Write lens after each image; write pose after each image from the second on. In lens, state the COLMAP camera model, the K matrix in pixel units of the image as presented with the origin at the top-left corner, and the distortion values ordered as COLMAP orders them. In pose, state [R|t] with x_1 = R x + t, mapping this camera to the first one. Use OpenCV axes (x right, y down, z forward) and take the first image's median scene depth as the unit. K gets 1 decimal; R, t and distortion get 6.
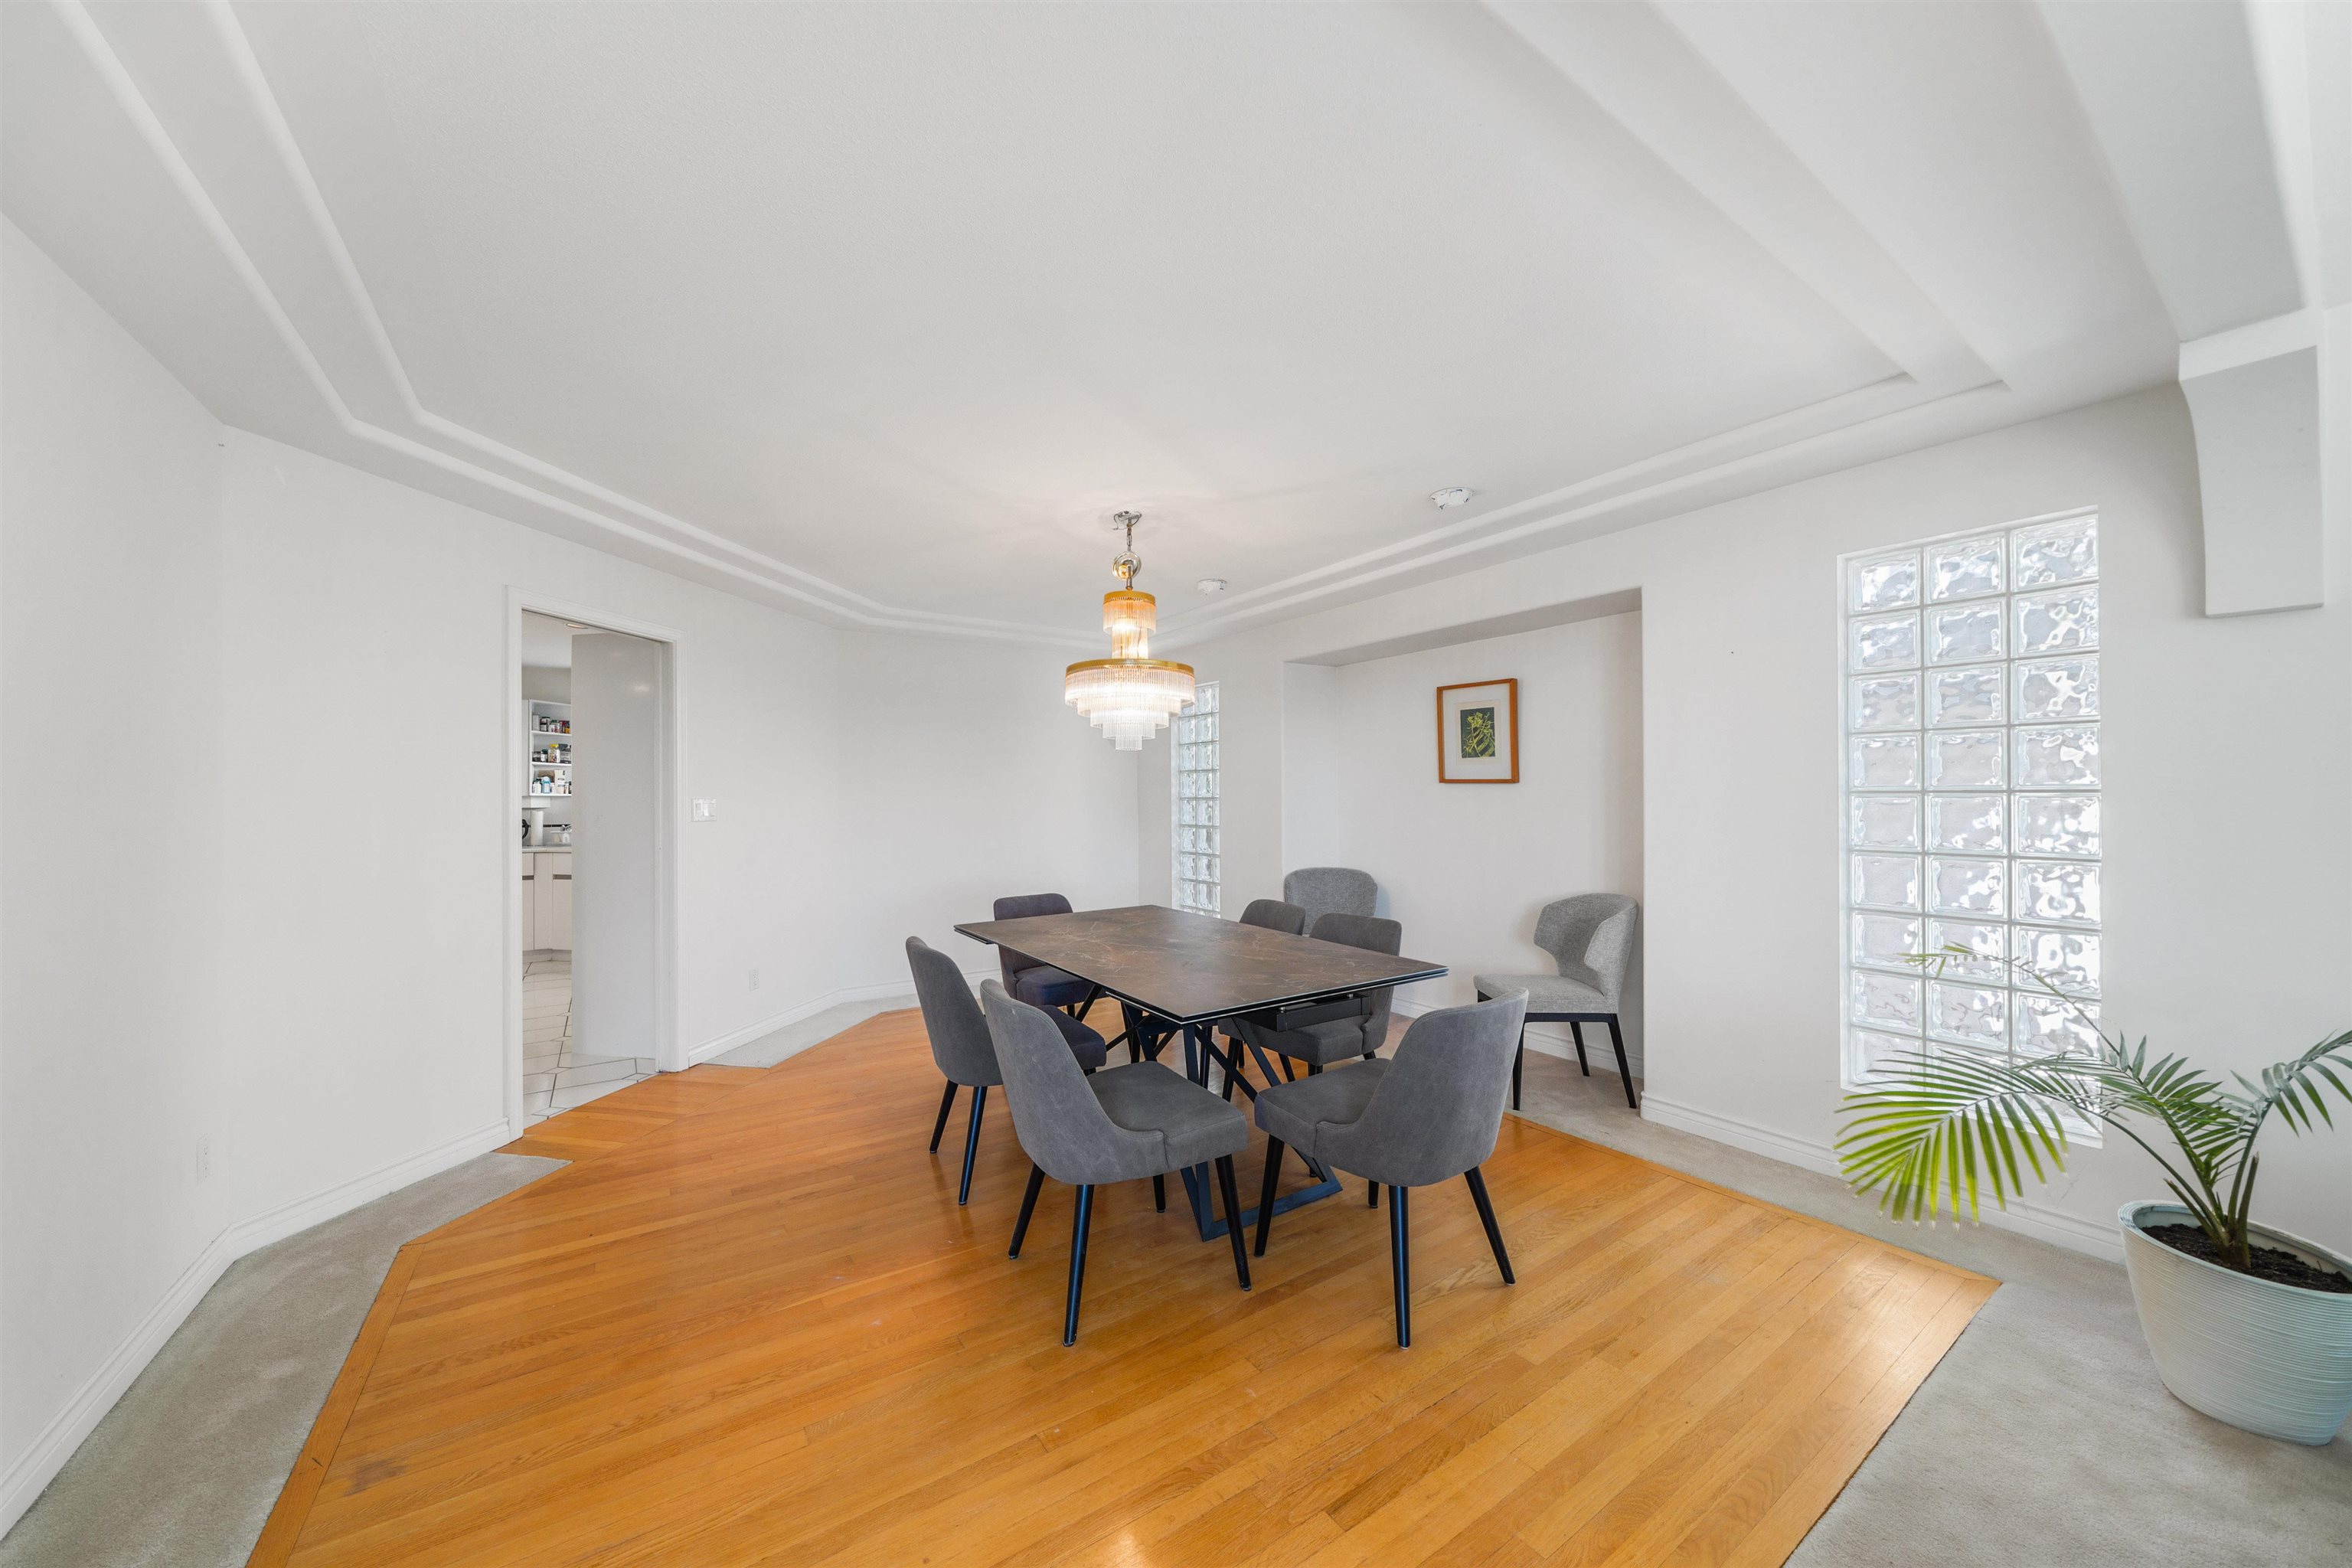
lens RADIAL K [[820.3, 0, 1170.1], [0, 820.3, 791.4], [0, 0, 1]] dist [-0.001427, -0.000037]
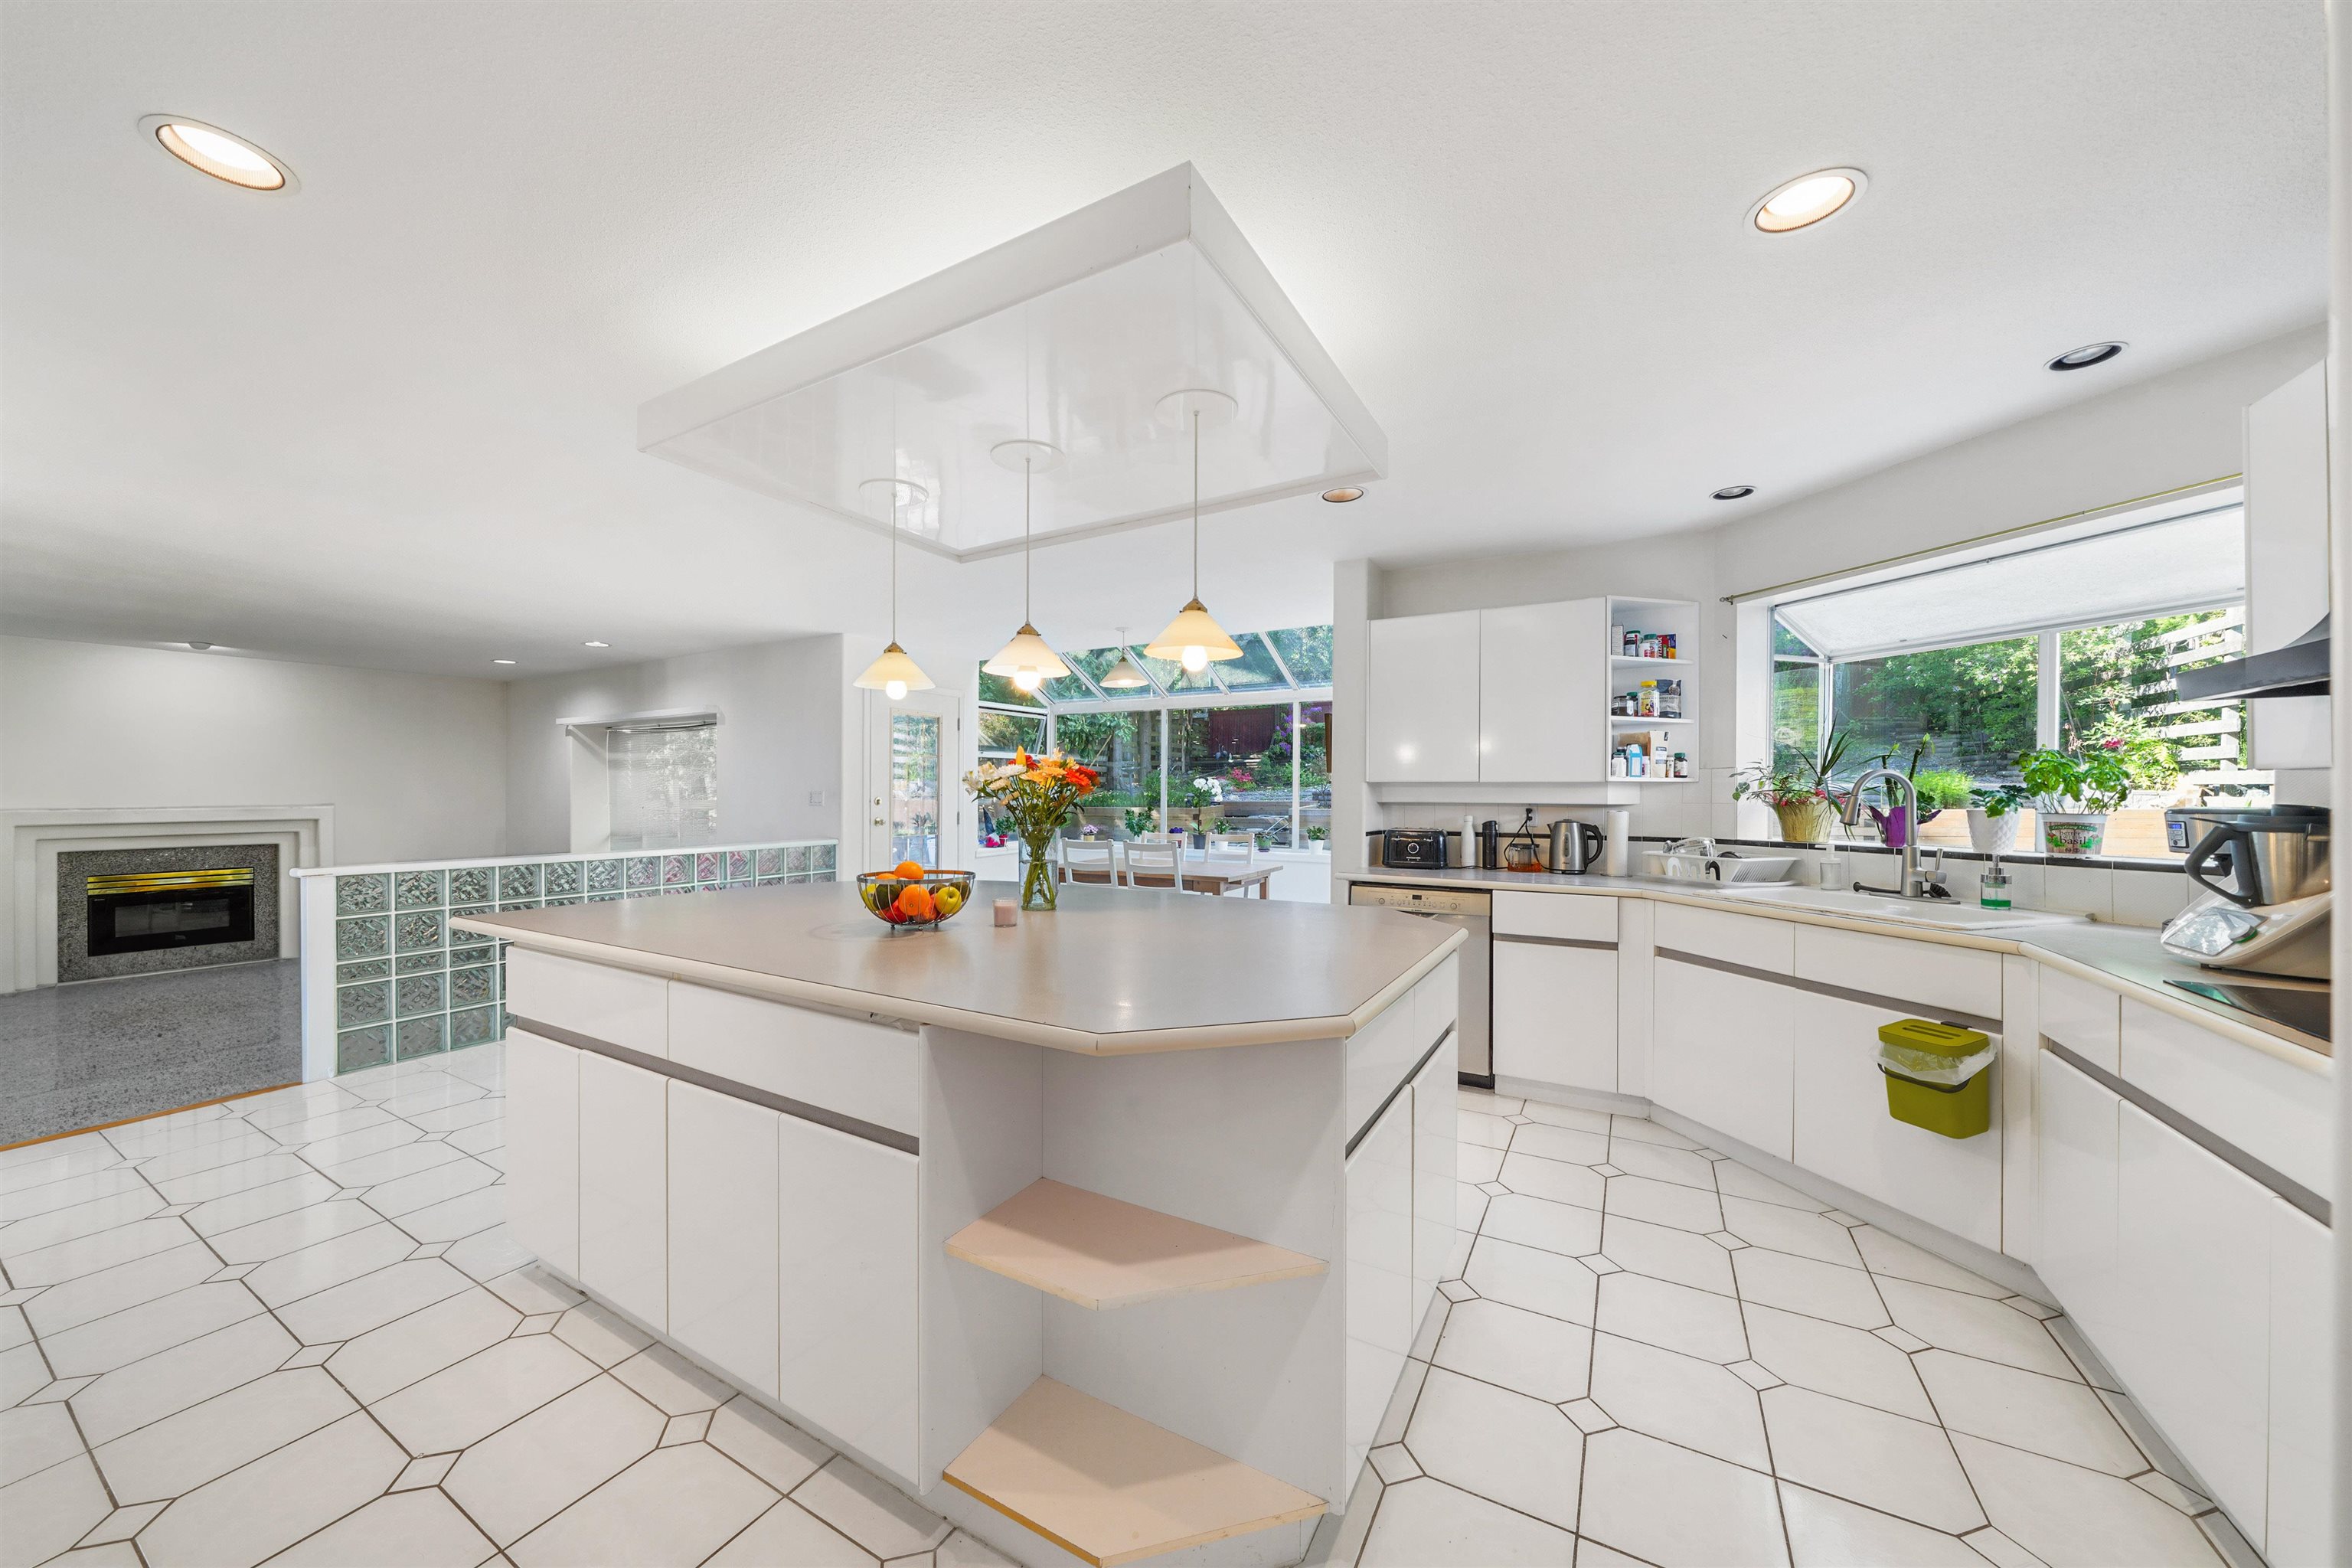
lens RADIAL K [[820.3, 0, 1166.5], [0, 820.3, 795.6], [0, 0, 1]] dist [-0.001427, -0.000037]
pose [[0.431379, 0.006221, -0.902149, -0.422459], [0.000144, 0.999976, 0.006964, 0.010516], [0.902171, -0.003134, 0.431368, 0.511153]]
